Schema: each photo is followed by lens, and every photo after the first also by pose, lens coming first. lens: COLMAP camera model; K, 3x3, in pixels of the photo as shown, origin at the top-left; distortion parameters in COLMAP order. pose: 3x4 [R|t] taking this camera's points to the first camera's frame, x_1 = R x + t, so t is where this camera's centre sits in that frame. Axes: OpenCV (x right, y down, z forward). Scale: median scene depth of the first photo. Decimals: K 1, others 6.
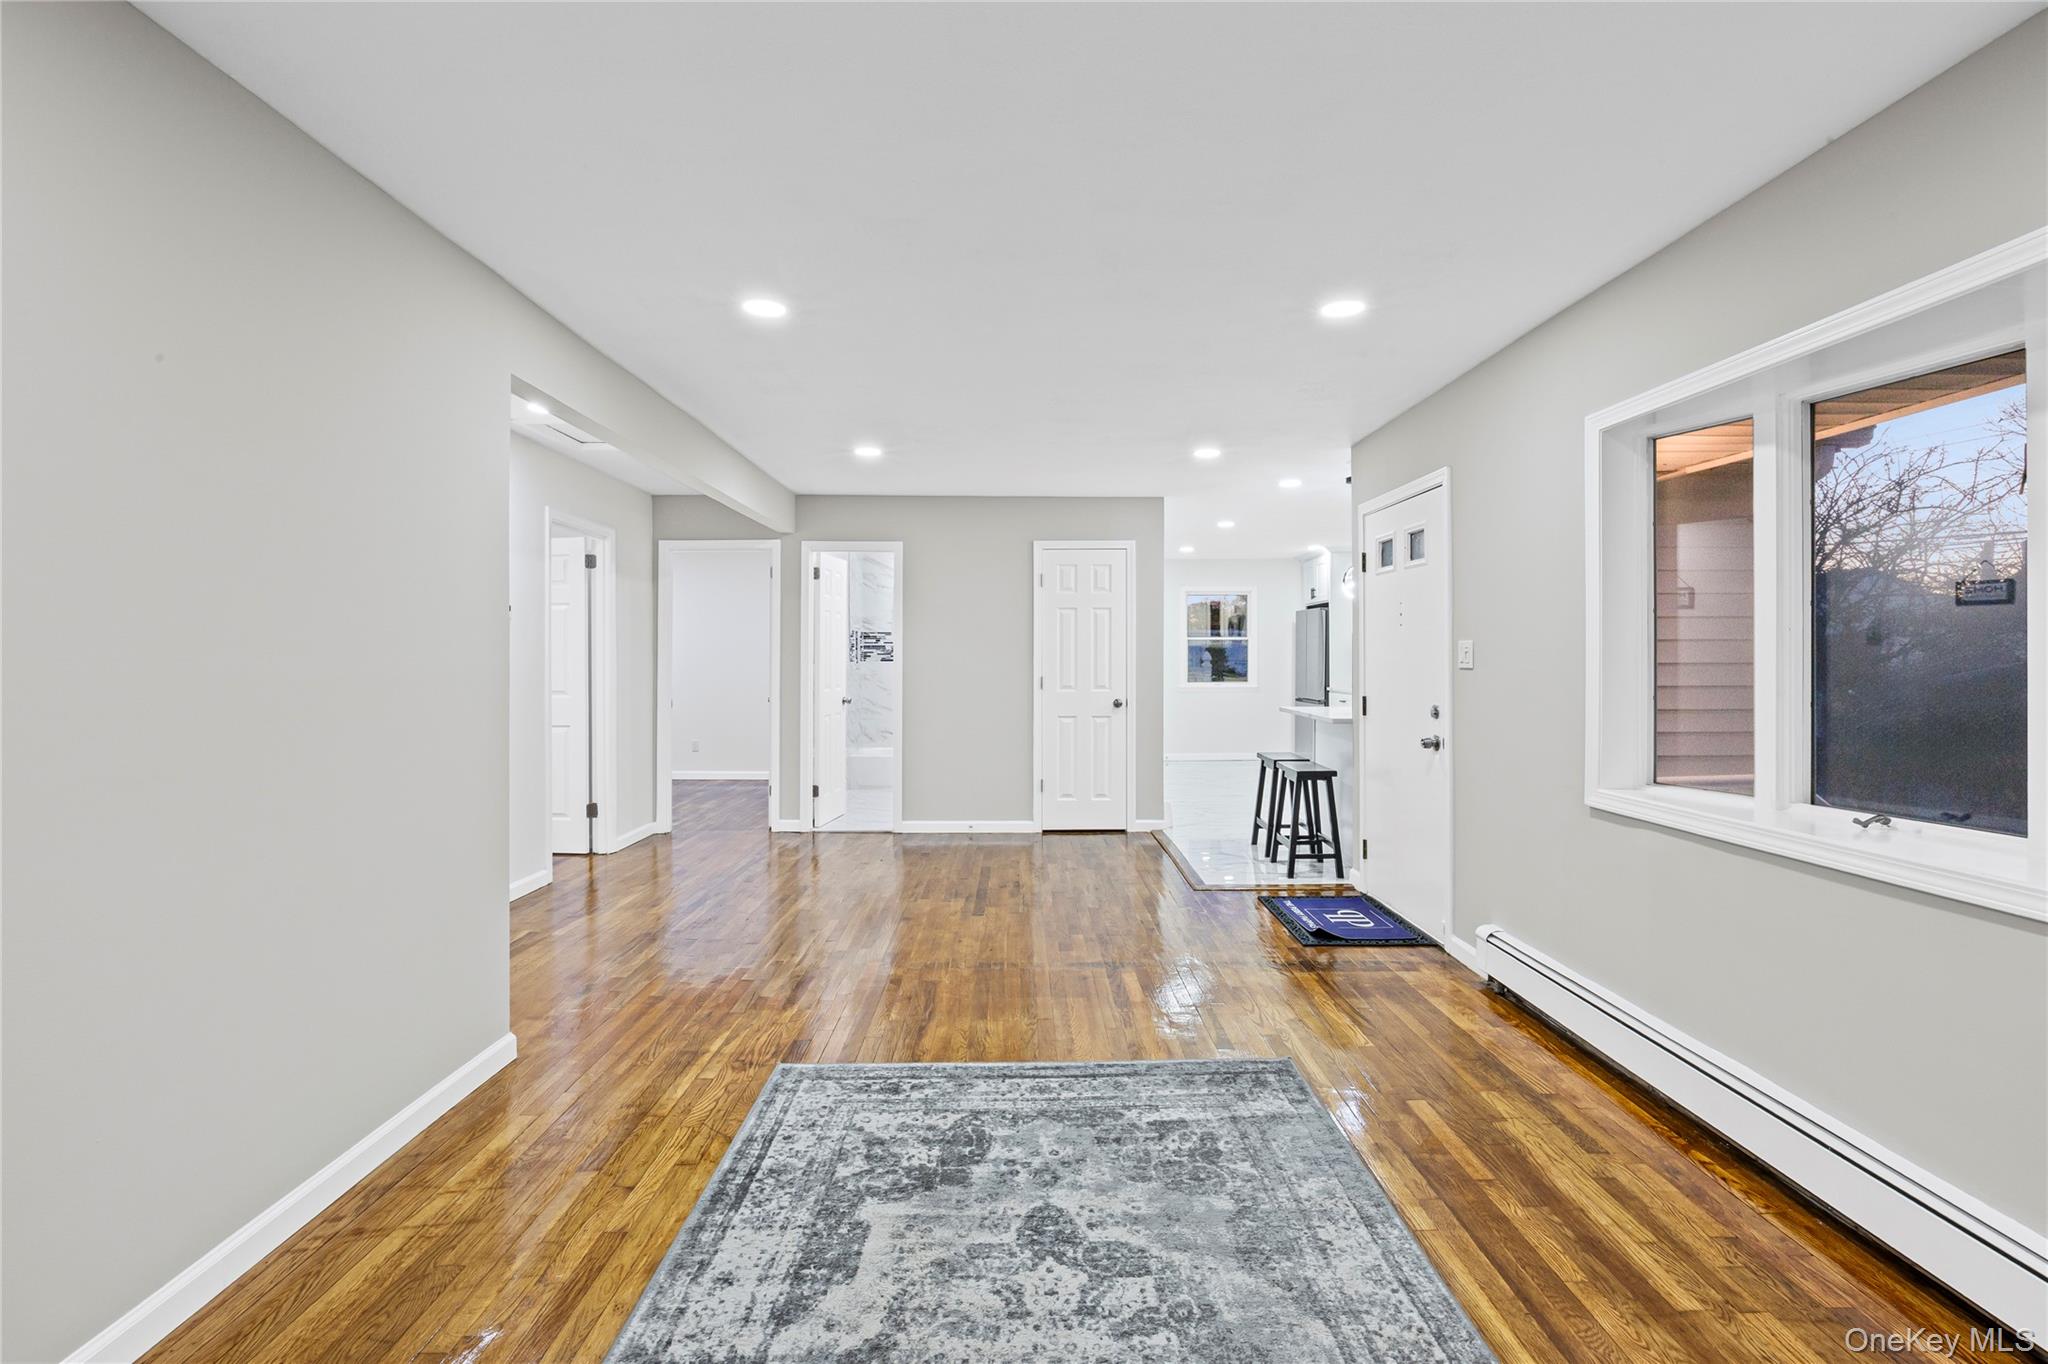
lens RADIAL K [[938.7, 0, 1017.6], [0, 938.7, 640.7], [0, 0, 1]] dist [-0.012472, 0.000762]
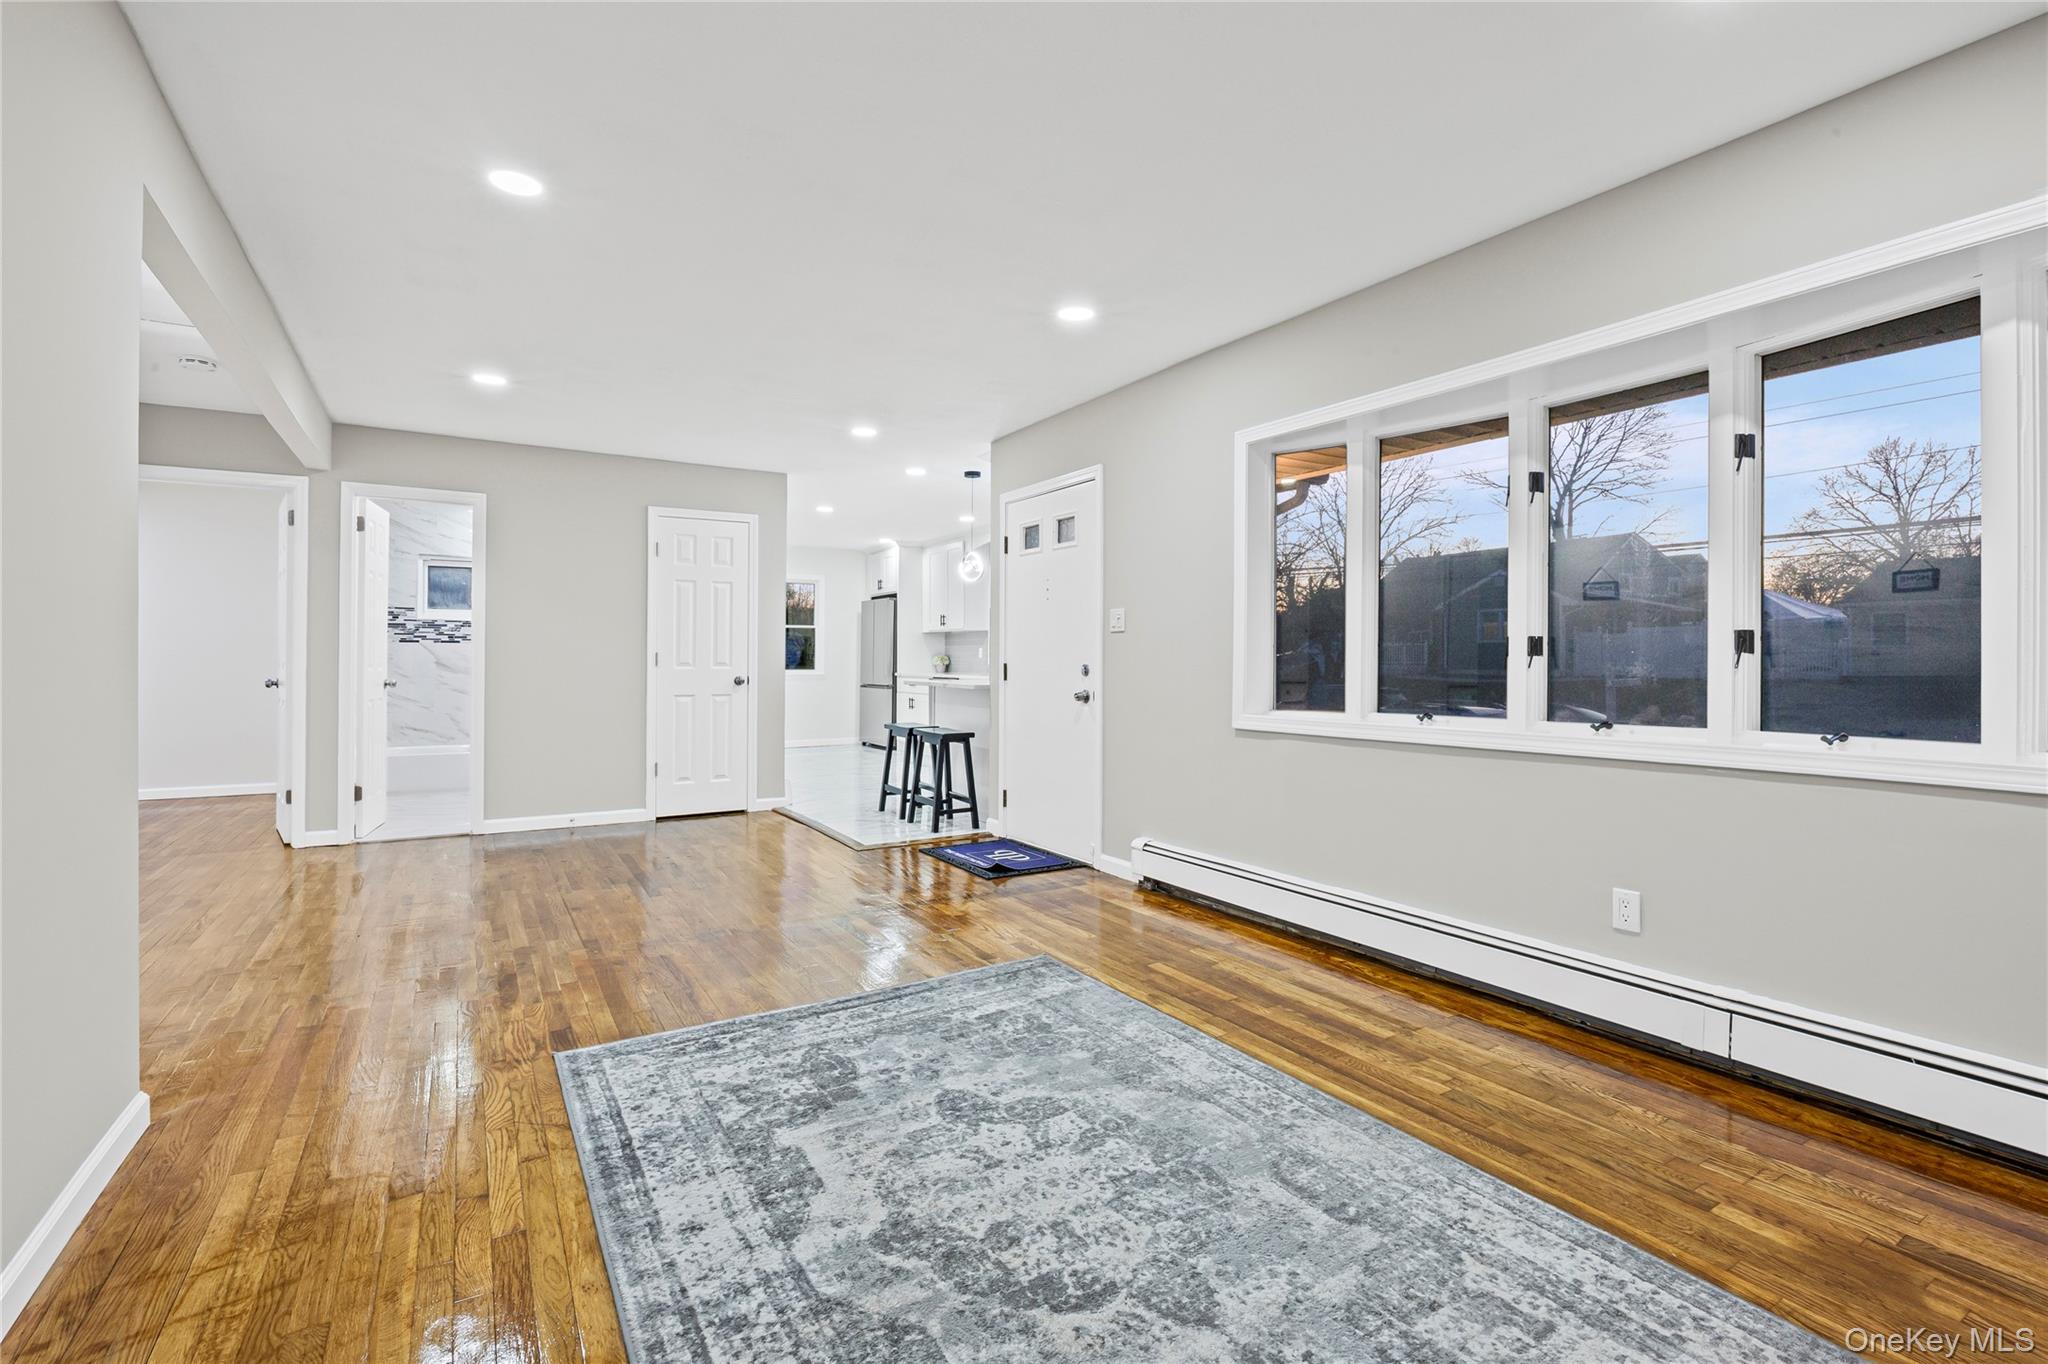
lens RADIAL K [[941.4, 0, 1035.6], [0, 941.4, 657.1], [0, 0, 1]] dist [-0.013261, 0.000627]
pose [[0.850593, 0.003348, 0.525814, -0.363972], [-0.010232, 0.999896, 0.010186, 0.073288], [-0.525725, -0.014044, 0.850538, 0.024886]]
